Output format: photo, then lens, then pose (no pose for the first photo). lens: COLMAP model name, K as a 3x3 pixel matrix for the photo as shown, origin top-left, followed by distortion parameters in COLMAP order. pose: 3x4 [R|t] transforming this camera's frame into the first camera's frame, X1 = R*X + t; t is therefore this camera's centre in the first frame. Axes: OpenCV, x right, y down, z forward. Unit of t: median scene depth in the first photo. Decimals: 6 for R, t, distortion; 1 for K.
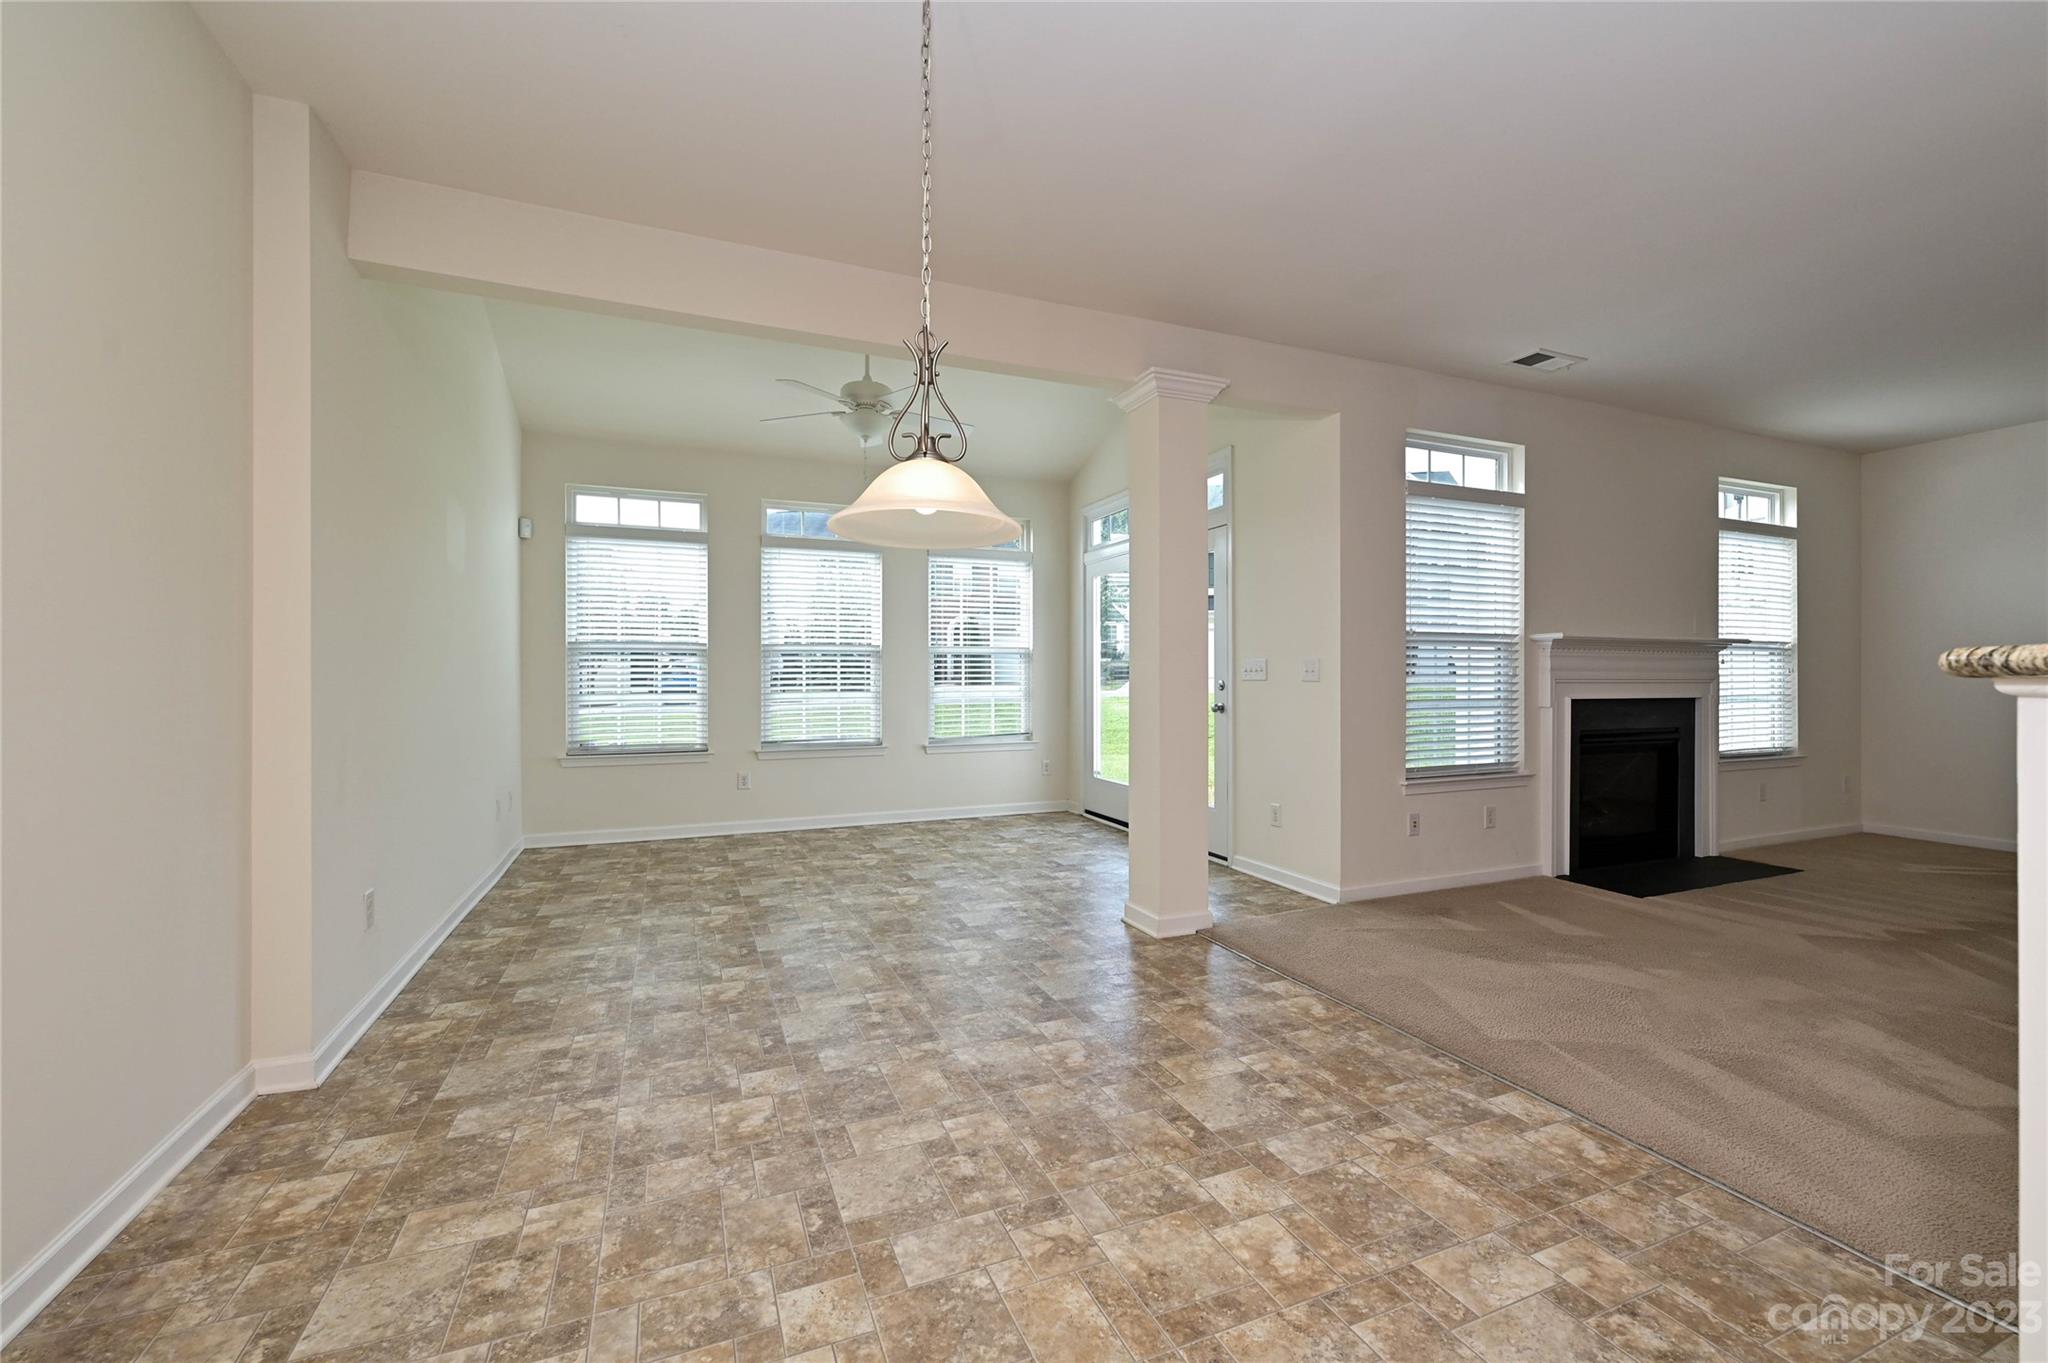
lens RADIAL K [[818.3, 0, 1023.3], [0, 818.3, 672.7], [0, 0, 1]] dist [0.009436, -0.000429]
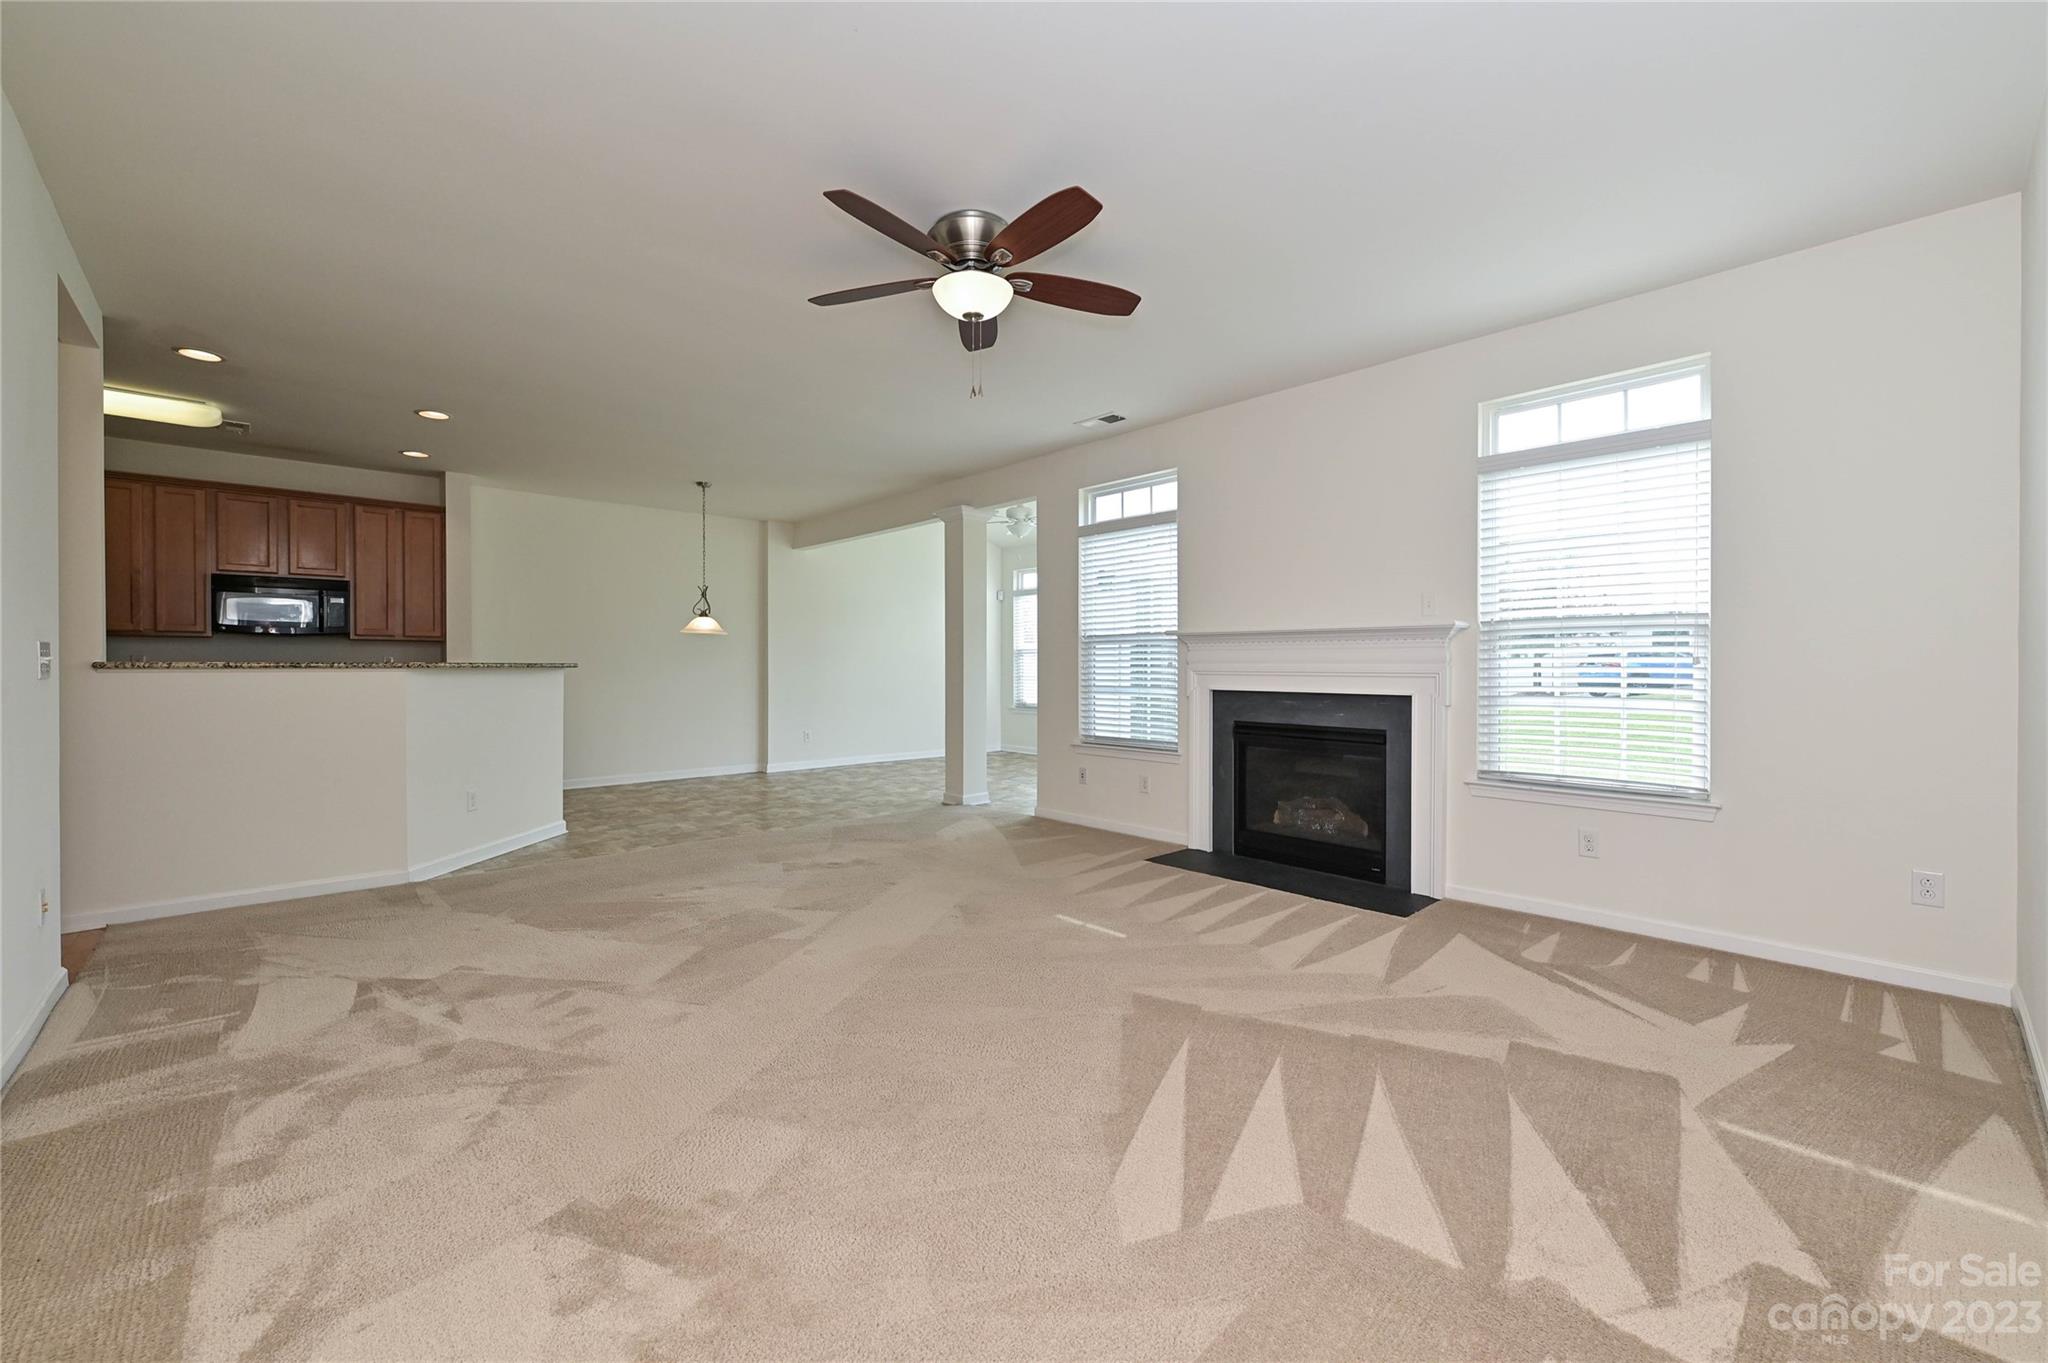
lens RADIAL K [[817.5, 0, 1009.4], [0, 817.5, 663.3], [0, 0, 1]] dist [-0.000443, -0.001452]
pose [[0.318792, 0.003905, -0.947817, 1.626954], [0.001208, 0.999989, 0.004526, -0.007713], [0.947824, -0.002588, 0.318784, 0.410573]]
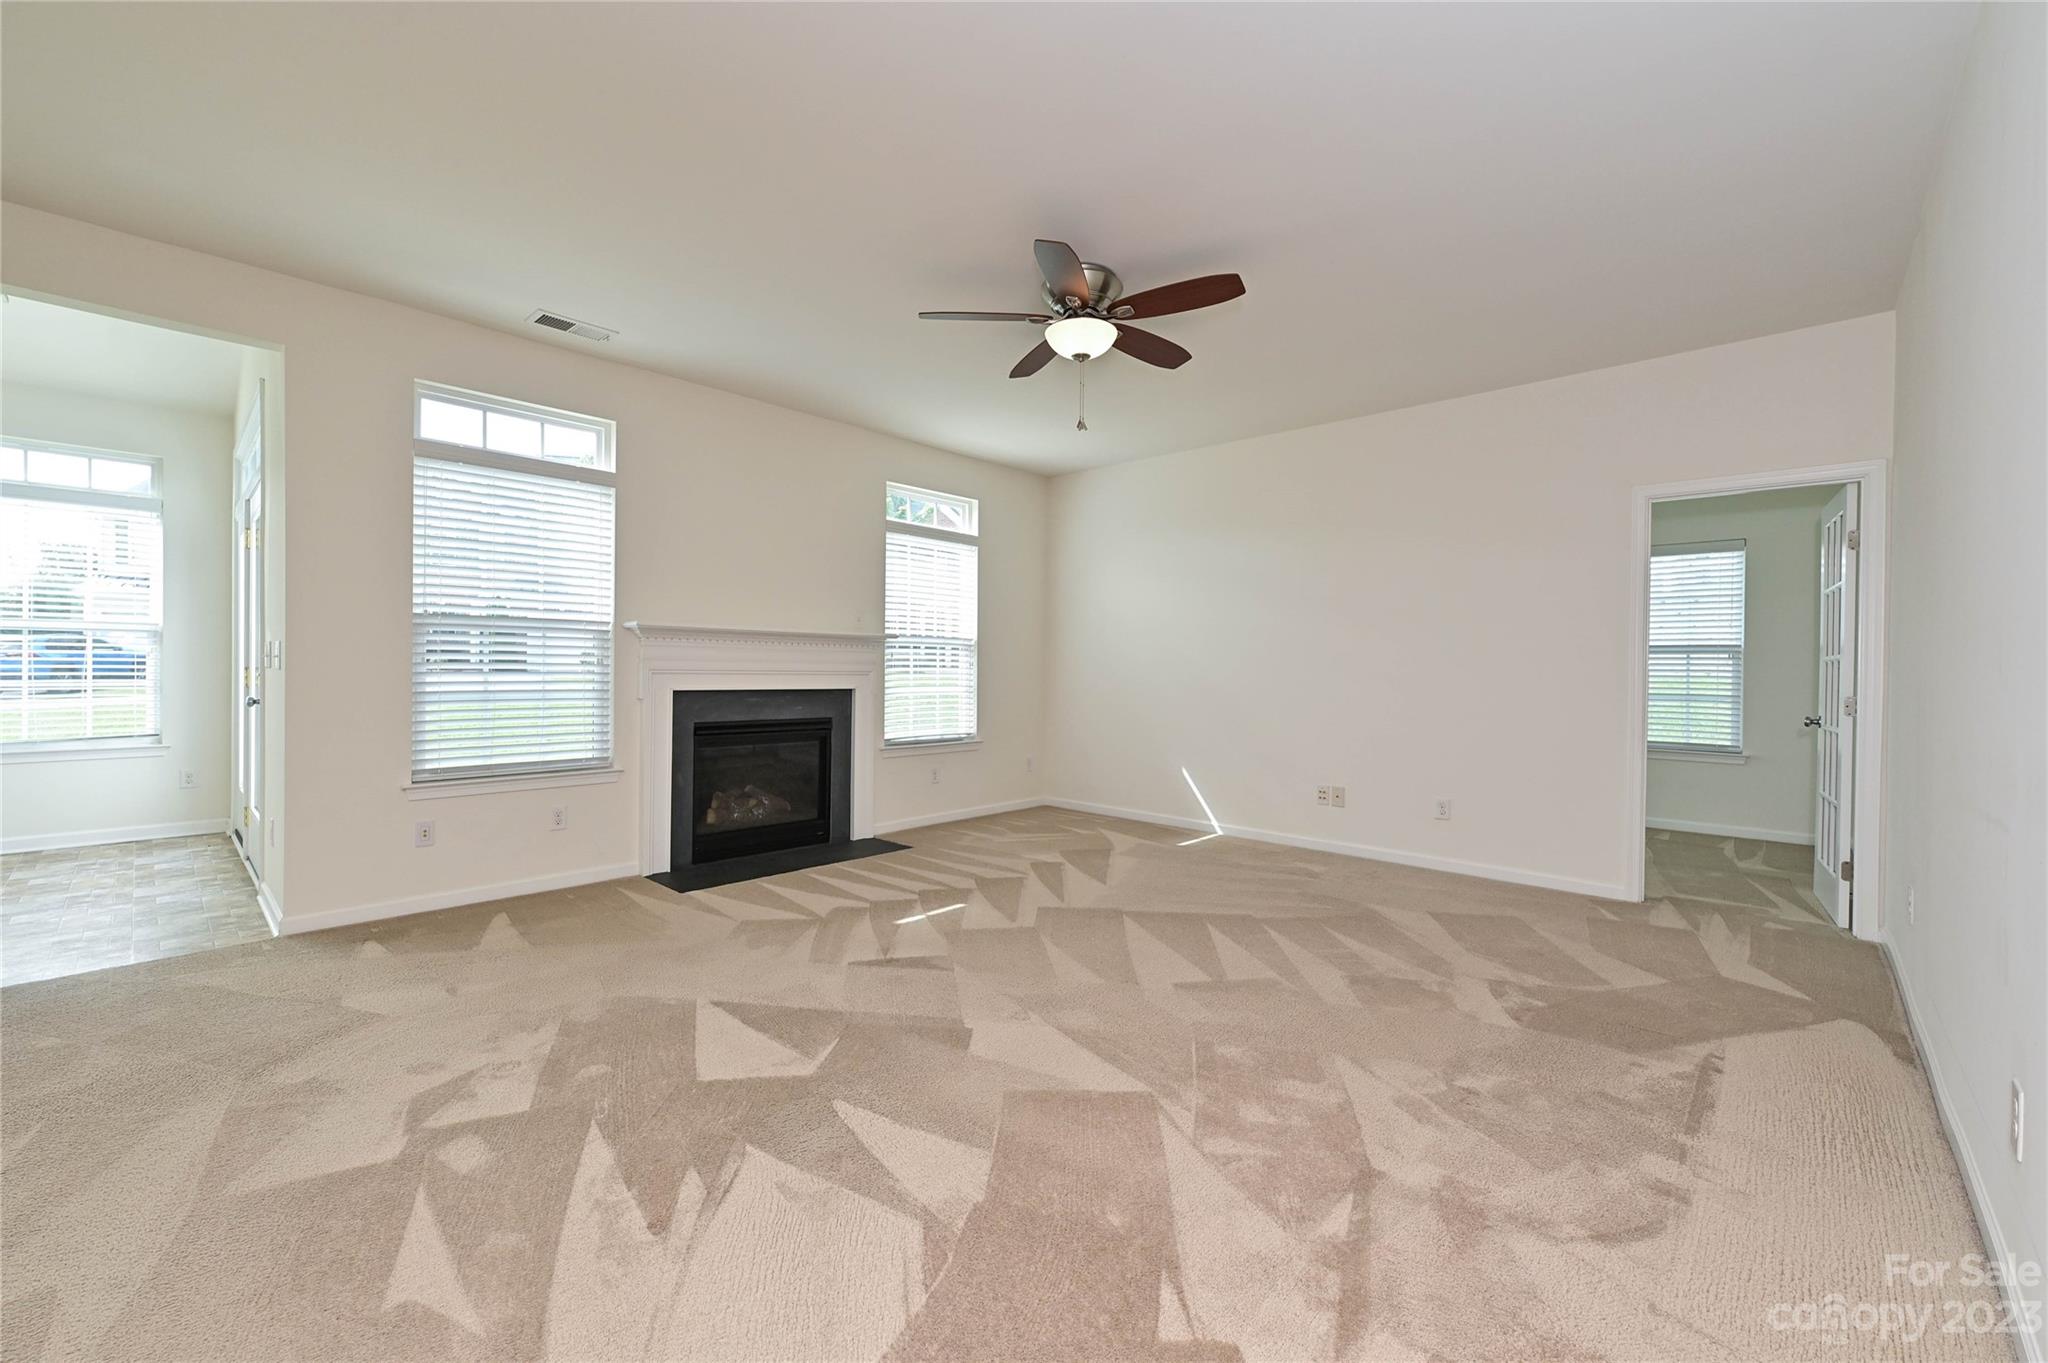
lens RADIAL K [[817.5, 0, 1009.8], [0, 817.5, 675.3], [0, 0, 1]] dist [-0.000443, -0.001452]
pose [[0.923122, 0.005615, 0.384466, 0.672933], [-0.009755, 0.999914, 0.008818, 0.002410], [-0.384384, -0.011891, 0.923097, -0.043153]]
